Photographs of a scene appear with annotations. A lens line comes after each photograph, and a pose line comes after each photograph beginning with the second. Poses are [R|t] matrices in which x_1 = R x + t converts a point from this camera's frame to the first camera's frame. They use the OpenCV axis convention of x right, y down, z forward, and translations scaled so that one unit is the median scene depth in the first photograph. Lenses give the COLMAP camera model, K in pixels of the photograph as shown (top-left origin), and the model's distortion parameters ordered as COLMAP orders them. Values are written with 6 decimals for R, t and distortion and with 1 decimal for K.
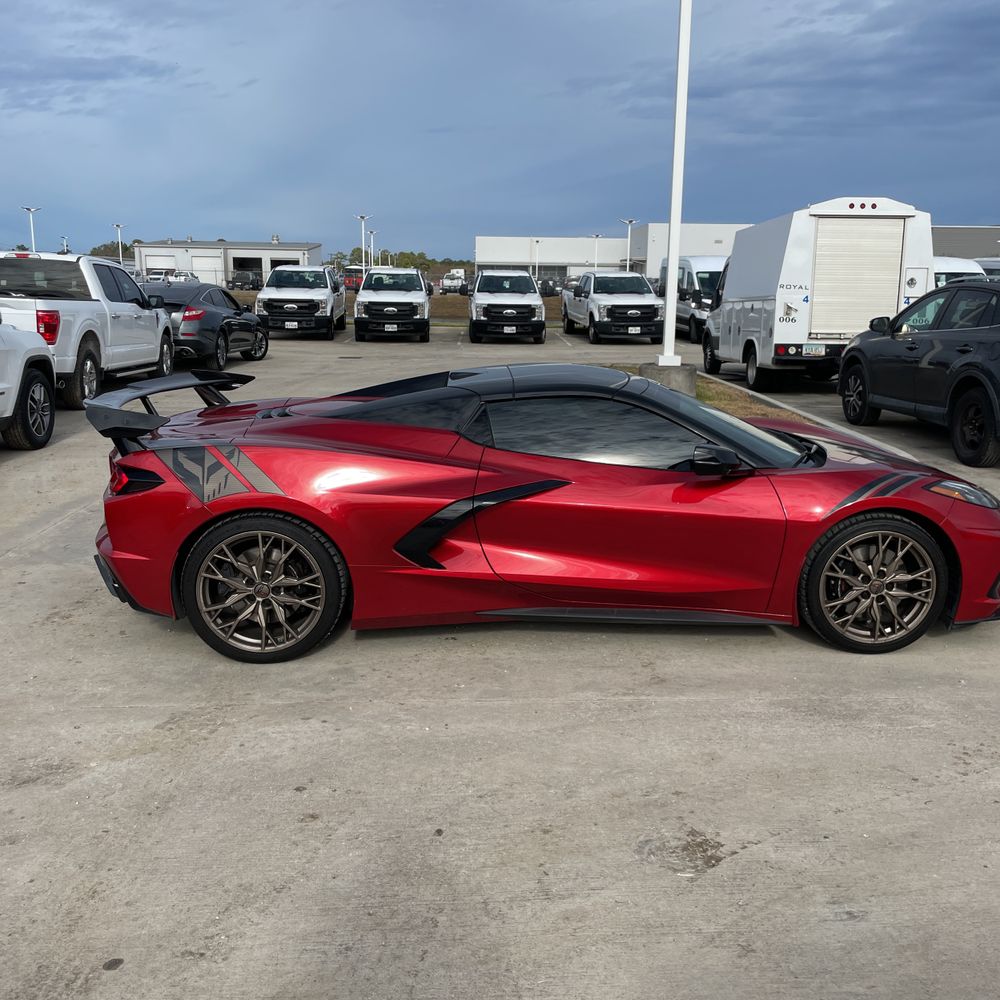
lens RADIAL K [[1027.2, 0, 516.6], [0, 1027.2, 487.8], [0, 0, 1]] dist [0.011239, 0.000000]
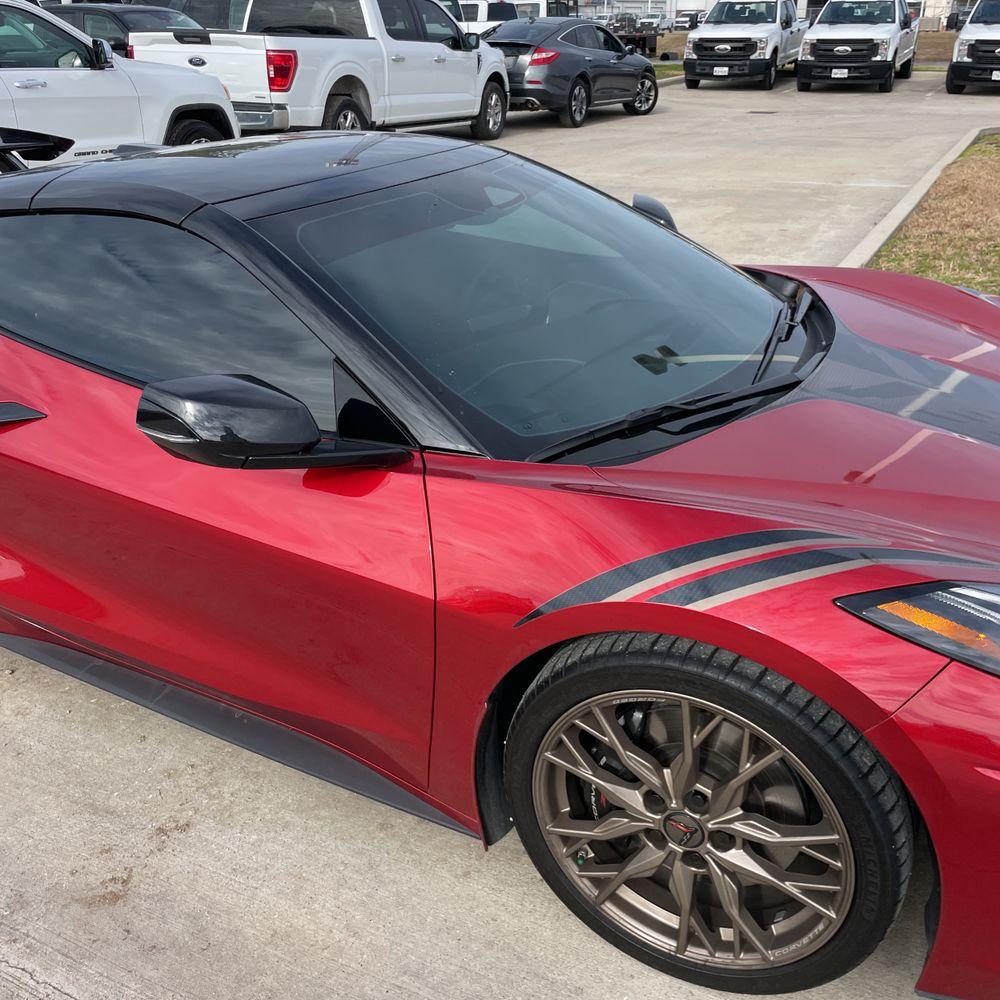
lens RADIAL K [[1027.2, 0, 526.1], [0, 1027.2, 497.6], [0, 0, 1]] dist [0.011239, 0.000000]
pose [[0.878272, 0.179725, -0.443099, 0.427850], [-0.072282, 0.965927, 0.248517, -0.094682], [0.472666, -0.186238, 0.861338, 0.675430]]
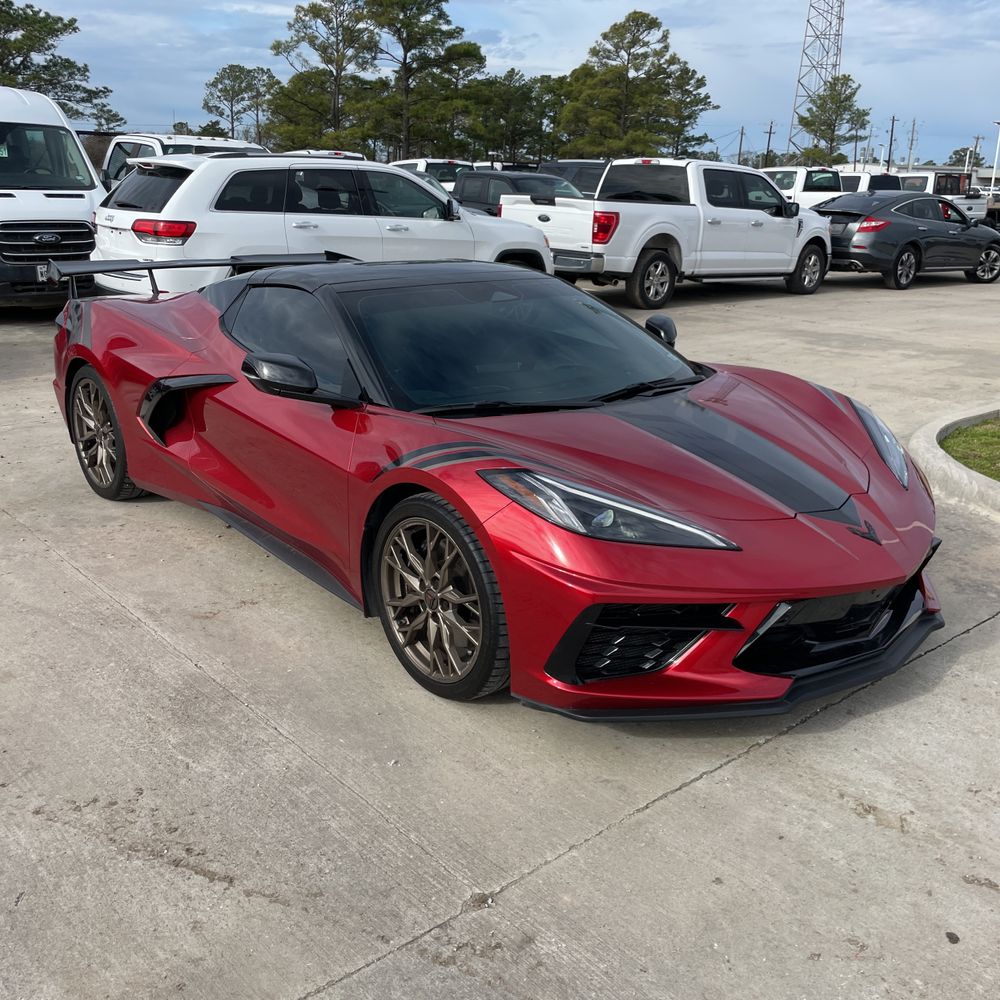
lens RADIAL K [[1027.2, 0, 502.3], [0, 1027.2, 501.6], [0, 0, 1]] dist [0.011239, 0.000000]
pose [[0.611934, 0.228818, -0.757086, 0.864765], [-0.162140, 0.973199, 0.163080, -0.085461], [0.774111, 0.022960, 0.632634, 0.584590]]
